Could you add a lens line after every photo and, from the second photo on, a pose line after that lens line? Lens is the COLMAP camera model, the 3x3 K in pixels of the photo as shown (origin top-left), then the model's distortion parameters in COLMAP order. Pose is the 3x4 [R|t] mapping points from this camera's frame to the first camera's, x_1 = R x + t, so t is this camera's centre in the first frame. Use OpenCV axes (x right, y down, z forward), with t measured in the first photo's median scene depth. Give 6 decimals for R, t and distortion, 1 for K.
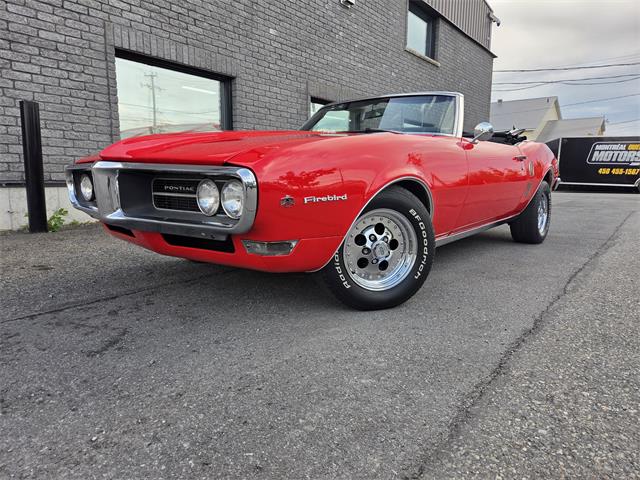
lens RADIAL K [[432.3, 0, 327.8], [0, 432.3, 236.6], [0, 0, 1]] dist [0.056229, -0.046077]
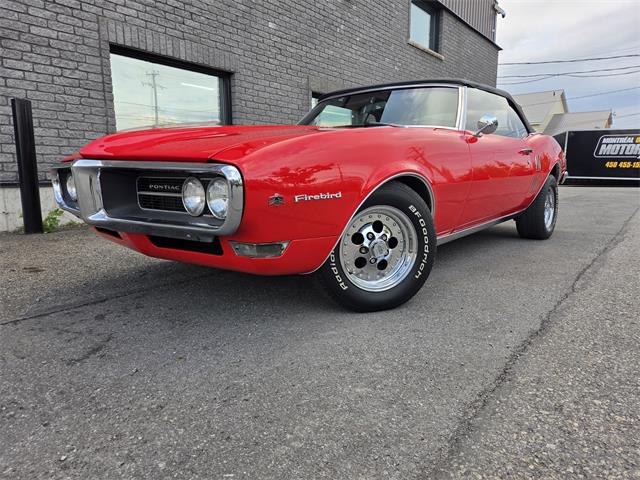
lens RADIAL K [[432.9, 0, 330.0], [0, 432.9, 241.2], [0, 0, 1]] dist [0.052446, -0.040377]
pose [[0.999914, -0.010726, -0.007561, 0.008966], [0.010849, 0.999806, 0.016410, -0.000971], [0.007384, -0.016491, 0.999837, 0.019637]]
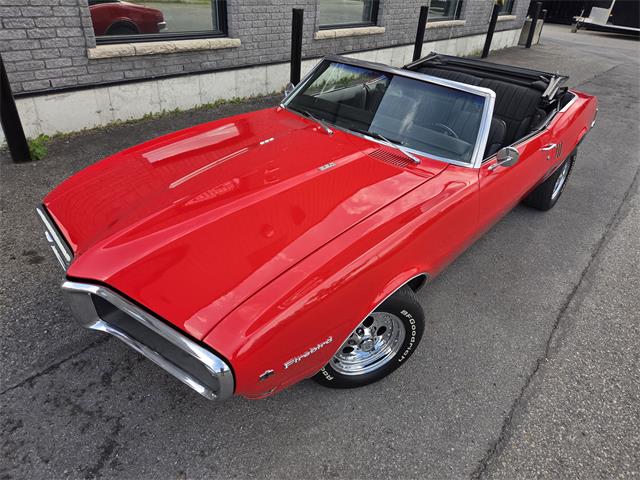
lens RADIAL K [[432.2, 0, 324.2], [0, 432.2, 237.6], [0, 0, 1]] dist [0.051281, -0.038826]
pose [[0.997739, 0.066924, -0.006195, 0.006345], [-0.058829, 0.914168, 0.401043, -0.243283], [0.032503, -0.399771, 0.916038, 0.077497]]
